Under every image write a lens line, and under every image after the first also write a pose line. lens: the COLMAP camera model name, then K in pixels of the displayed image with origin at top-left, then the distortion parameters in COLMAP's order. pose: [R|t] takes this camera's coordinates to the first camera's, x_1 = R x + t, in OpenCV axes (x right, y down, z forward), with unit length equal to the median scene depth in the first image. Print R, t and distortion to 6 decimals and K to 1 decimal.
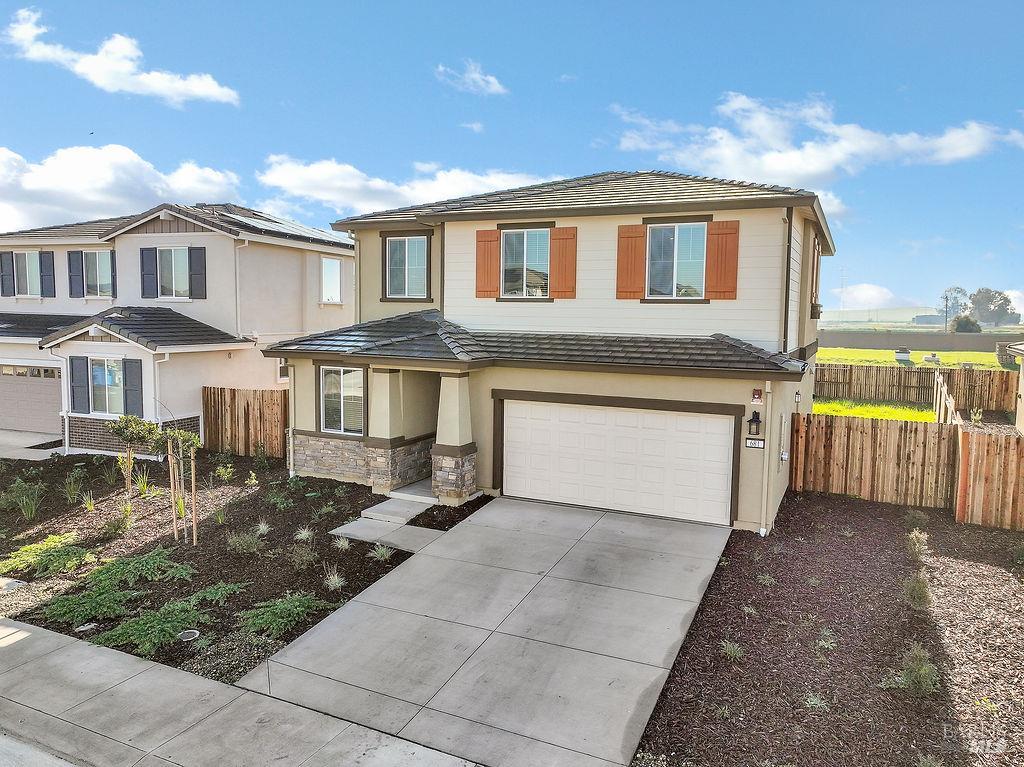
lens RADIAL K [[723.5, 0, 514.3], [0, 723.5, 382.3], [0, 0, 1]] dist [0.007826, 0.009623]
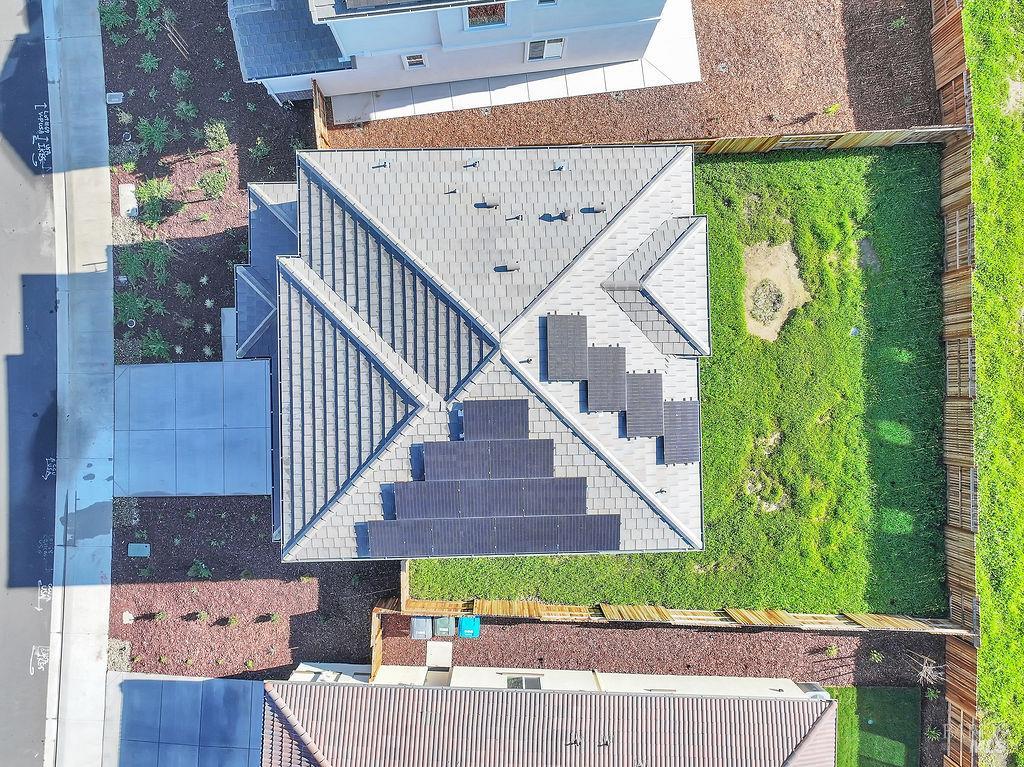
lens RADIAL K [[723.5, 0, 514.5], [0, 723.5, 382.7], [0, 0, 1]] dist [0.007826, 0.009623]
pose [[0.447920, 0.893644, -0.027703, 0.321577], [-0.092199, 0.076989, 0.992760, -1.736977], [0.889307, -0.442123, 0.116878, 1.334864]]
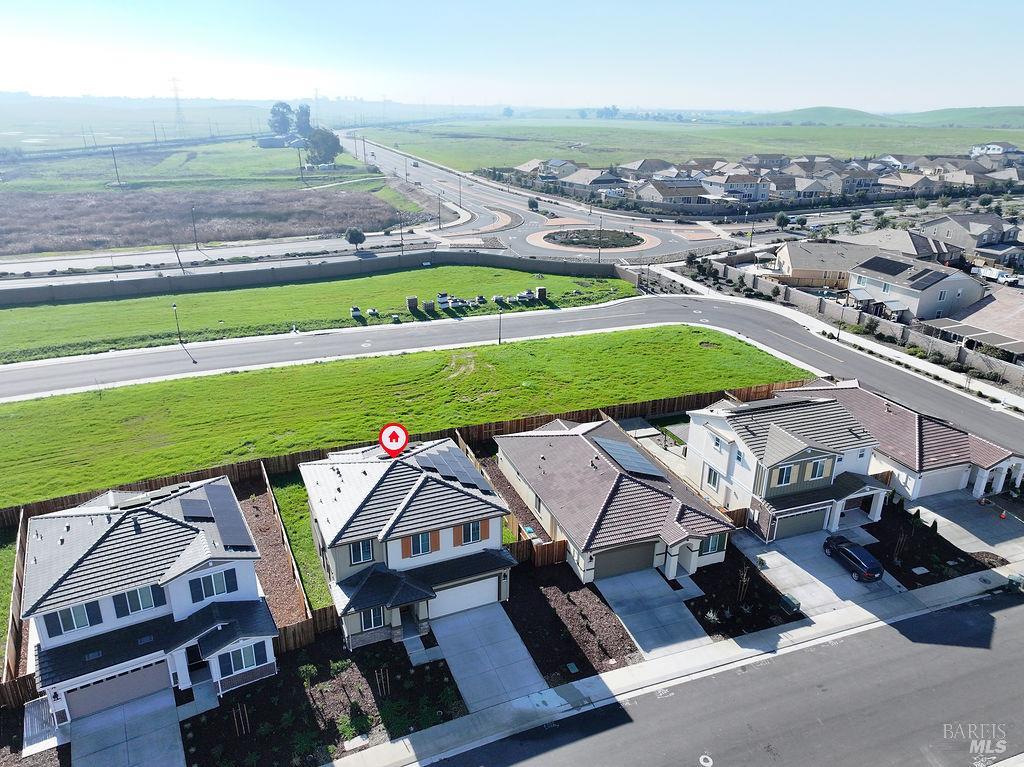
lens RADIAL K [[723.5, 0, 519.5], [0, 723.5, 391.2], [0, 0, 1]] dist [0.007826, 0.009623]
pose [[0.648667, -0.290288, 0.703537, -1.757000], [0.064611, 0.942069, 0.329138, -1.852403], [-0.758325, -0.168044, 0.629845, -1.090841]]
